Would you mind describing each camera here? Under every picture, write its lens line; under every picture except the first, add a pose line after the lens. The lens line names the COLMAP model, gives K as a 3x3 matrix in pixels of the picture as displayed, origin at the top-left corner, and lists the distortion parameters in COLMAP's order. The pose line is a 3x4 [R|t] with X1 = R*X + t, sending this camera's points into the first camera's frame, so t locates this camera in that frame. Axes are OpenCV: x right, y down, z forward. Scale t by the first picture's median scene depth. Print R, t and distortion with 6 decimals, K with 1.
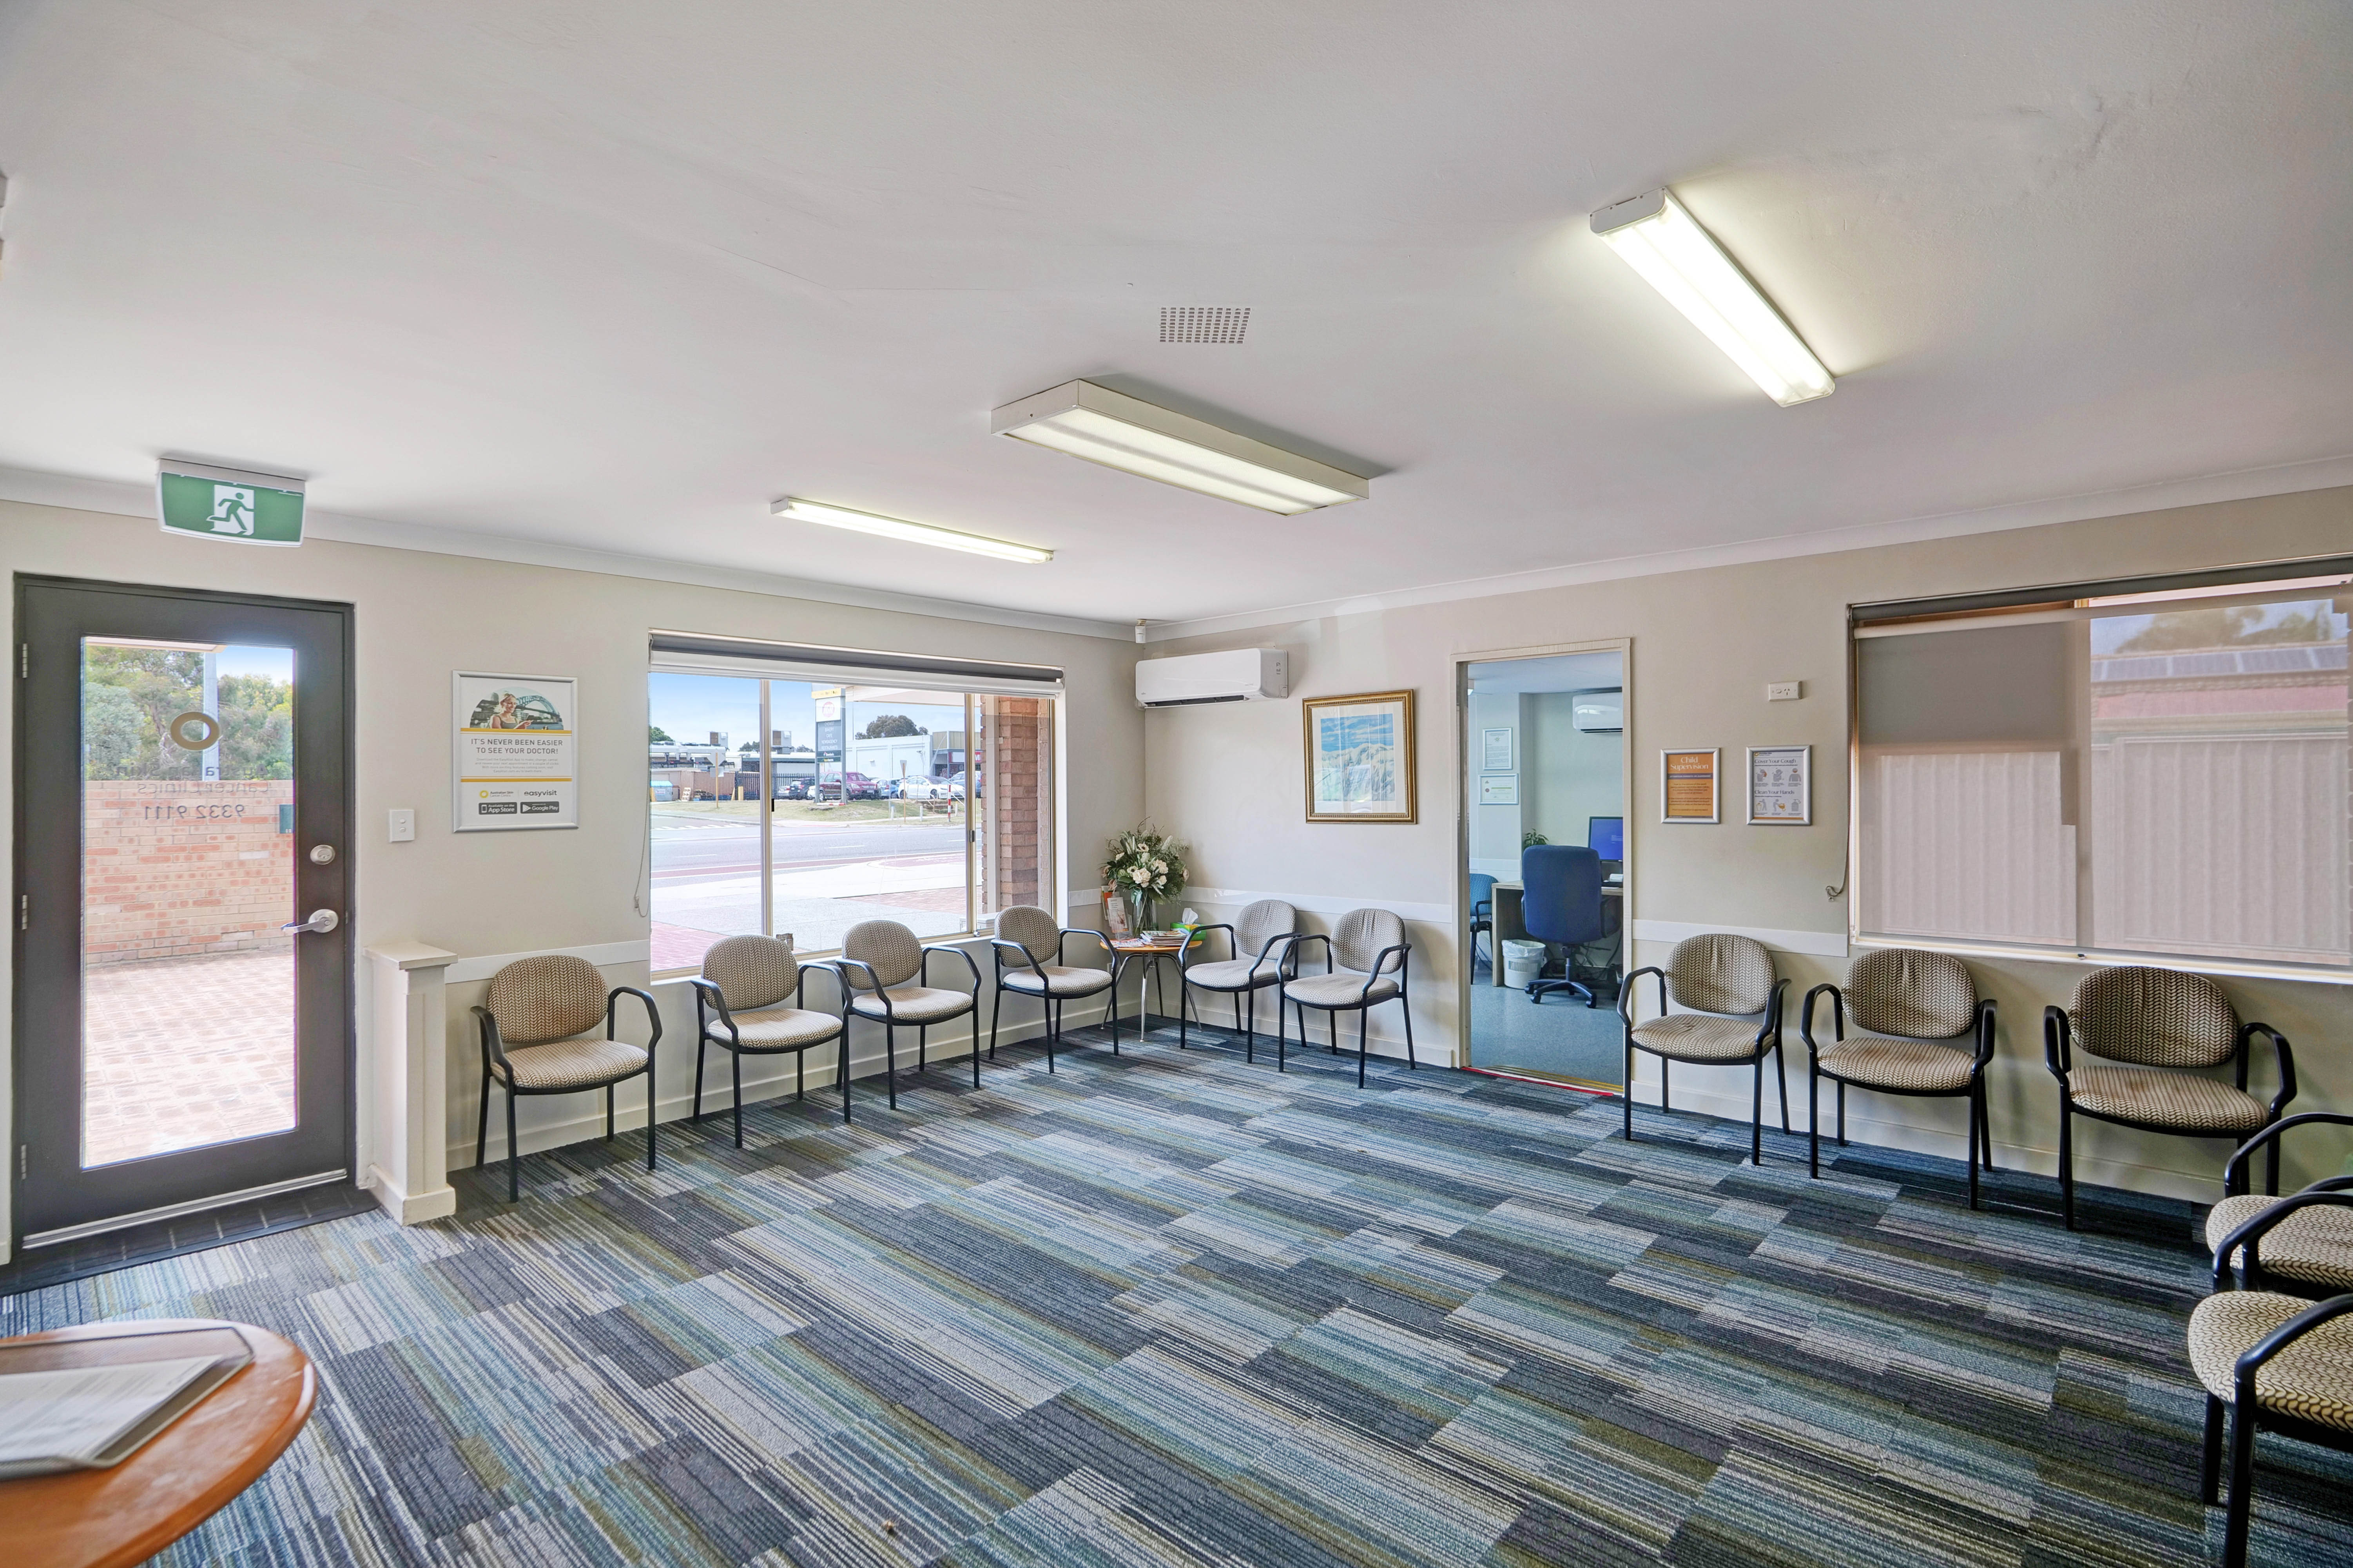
lens RADIAL K [[1103.3, 0, 1181.3], [0, 1103.3, 787.8], [0, 0, 1]] dist [-0.014923, 0.008506]
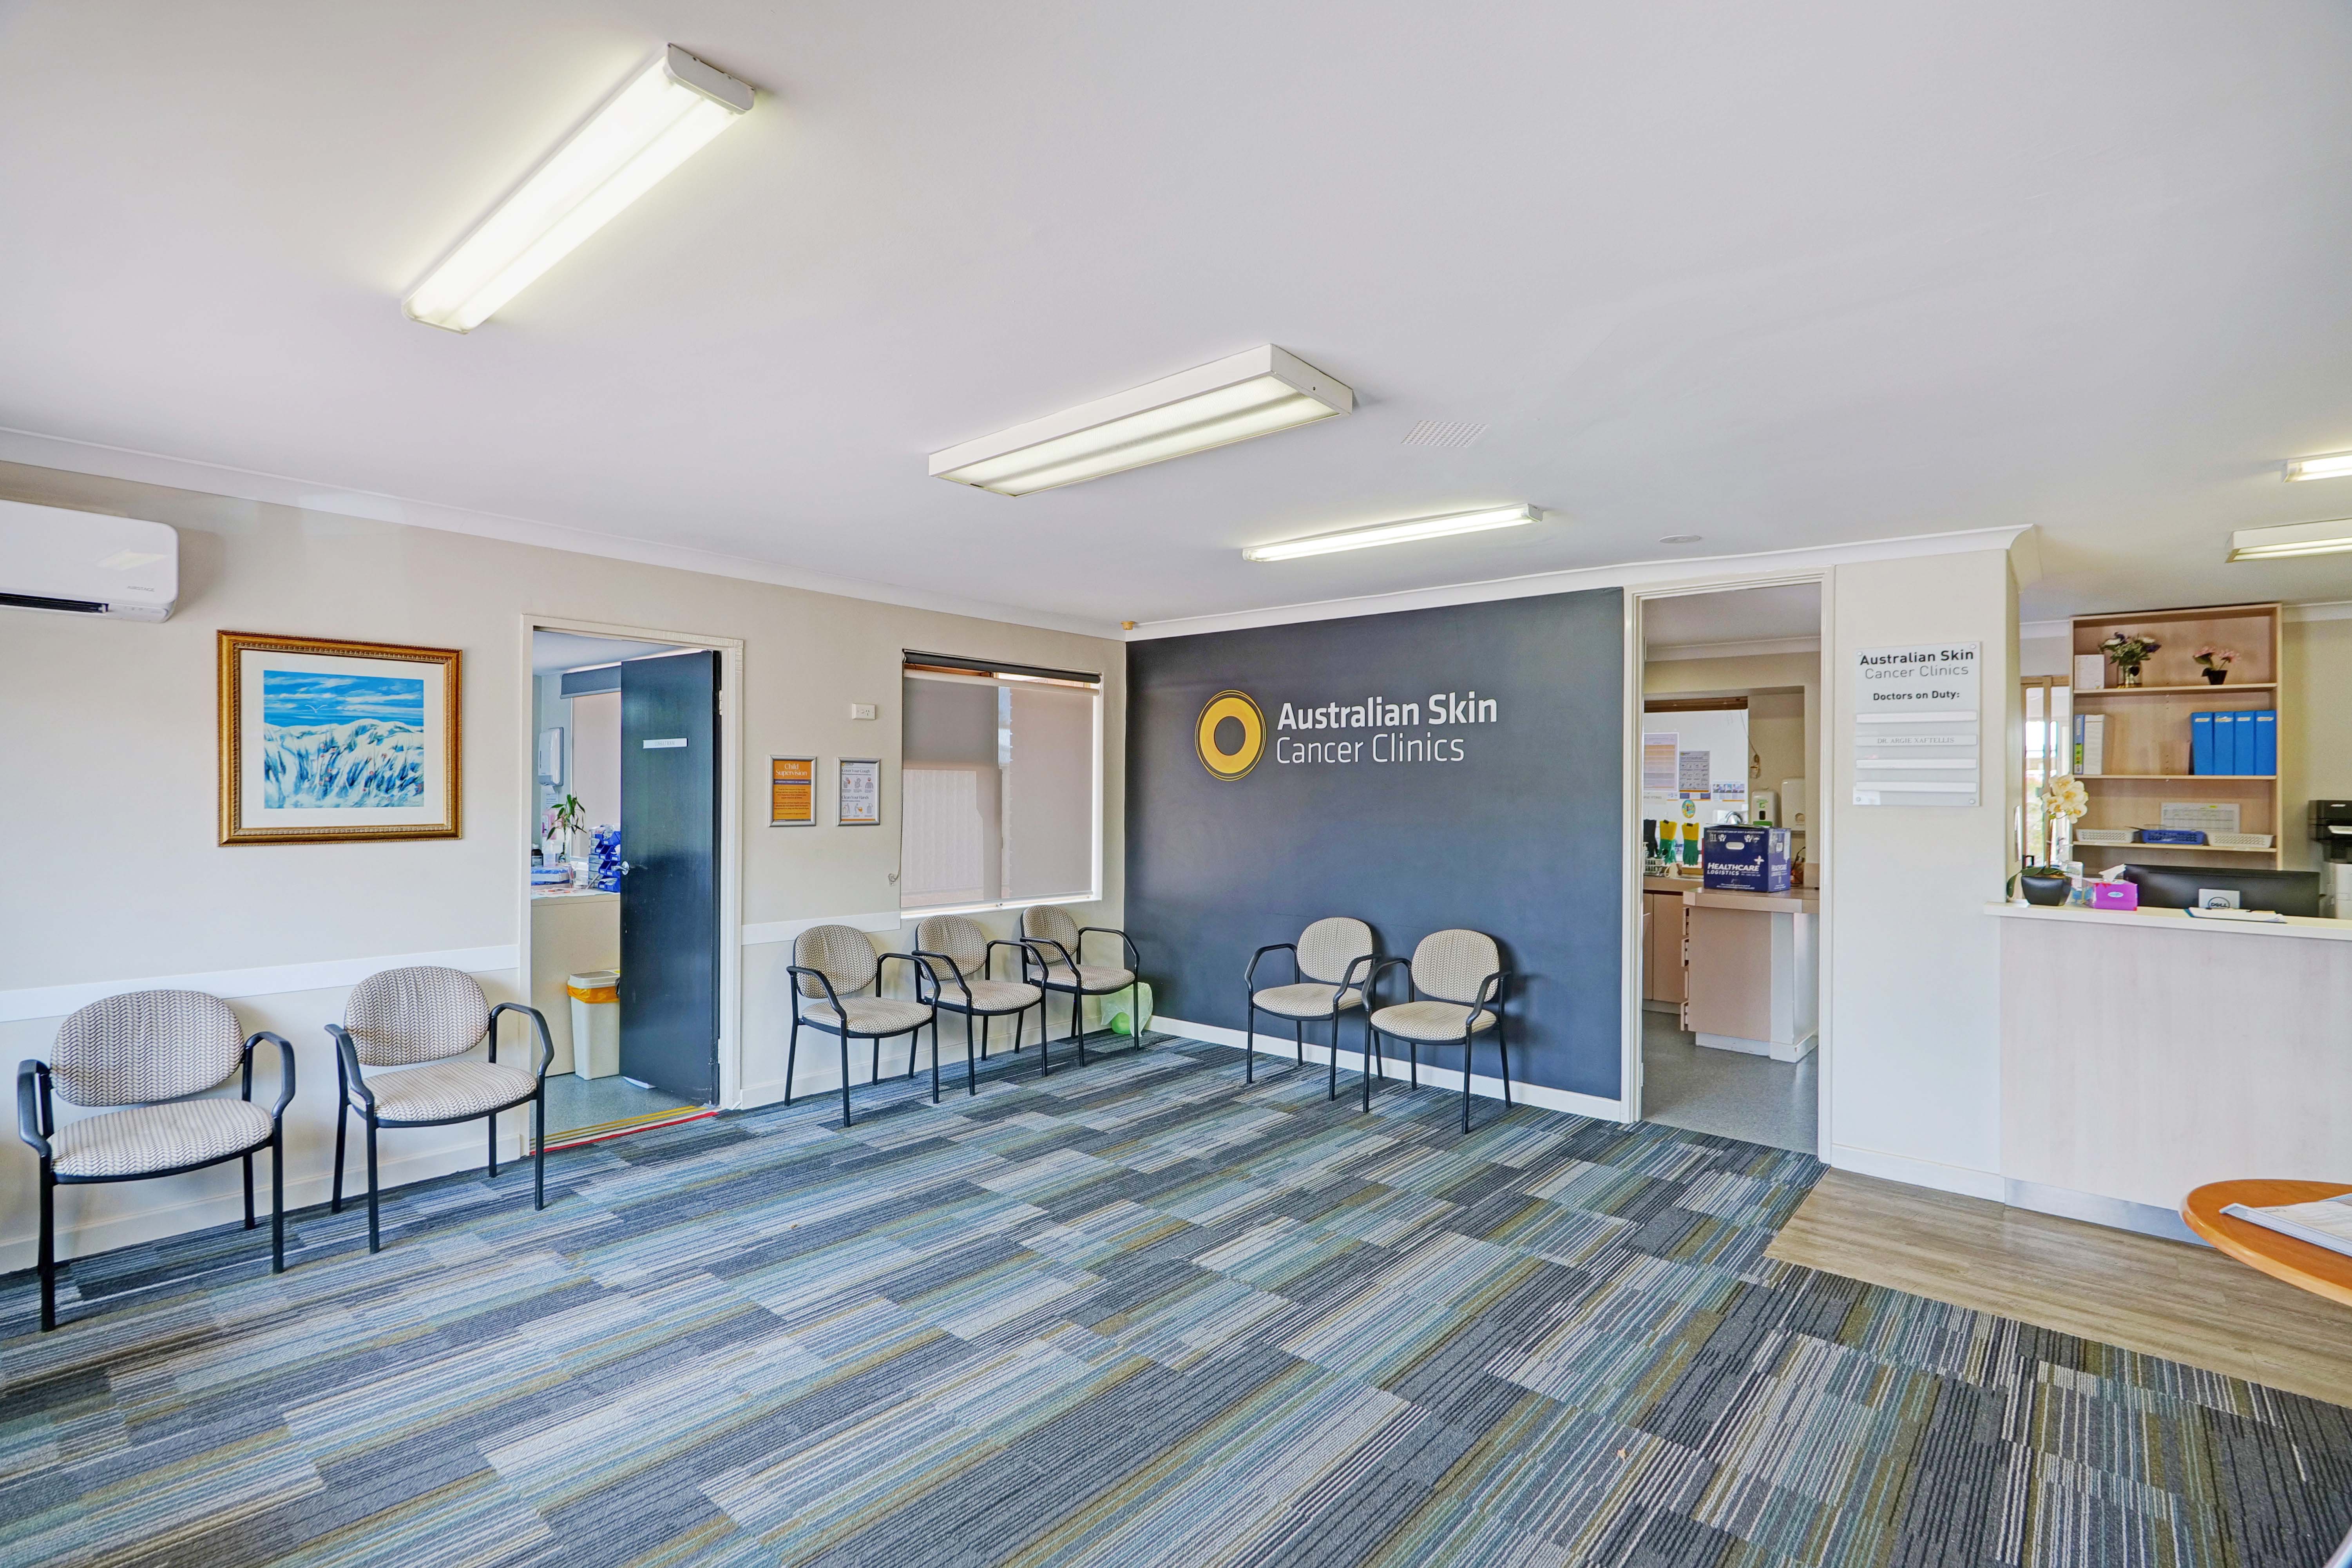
lens RADIAL K [[1103.0, 0, 1180.8], [0, 1103.0, 787.8], [0, 0, 1]] dist [-0.014923, 0.008506]
pose [[-0.029693, 0.013107, 0.999473, -0.742462], [-0.008806, 0.999872, -0.013374, 0.007364], [-0.999520, -0.009198, -0.029574, 0.802425]]
